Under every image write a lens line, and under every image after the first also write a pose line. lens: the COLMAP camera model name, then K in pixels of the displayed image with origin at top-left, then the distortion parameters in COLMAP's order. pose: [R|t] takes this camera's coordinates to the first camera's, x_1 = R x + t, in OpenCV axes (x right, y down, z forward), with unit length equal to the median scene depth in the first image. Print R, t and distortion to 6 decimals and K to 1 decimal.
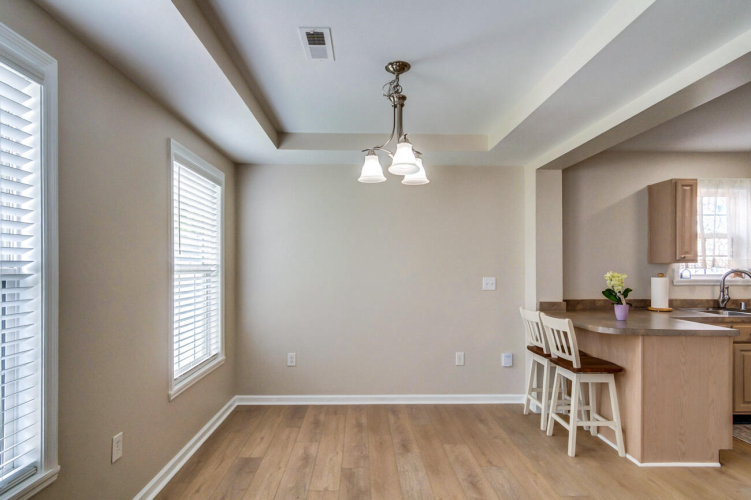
lens RADIAL K [[400.9, 0, 375.3], [0, 400.9, 267.2], [0, 0, 1]] dist [0.001523, 0.000828]
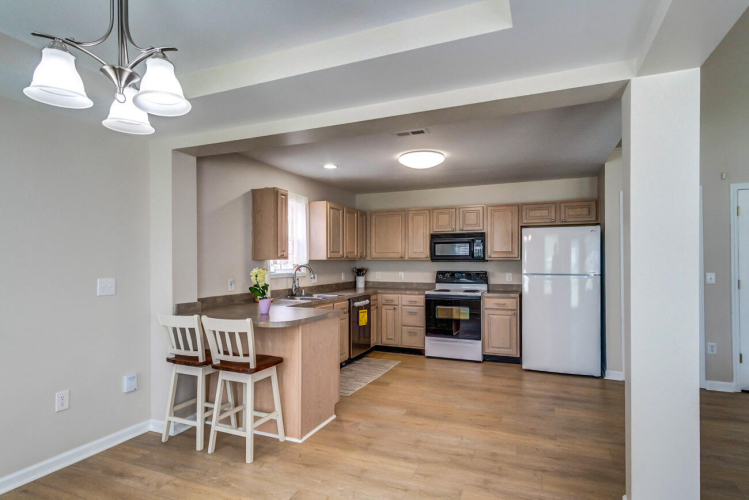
lens RADIAL K [[399.1, 0, 370.8], [0, 399.1, 260.8], [0, 0, 1]] dist [0.003965, 0.000775]
pose [[0.420629, 0.000211, 0.907233, -0.214817], [0.003294, 0.999993, -0.001760, -0.004509], [-0.907227, 0.003729, 0.420626, 0.289287]]
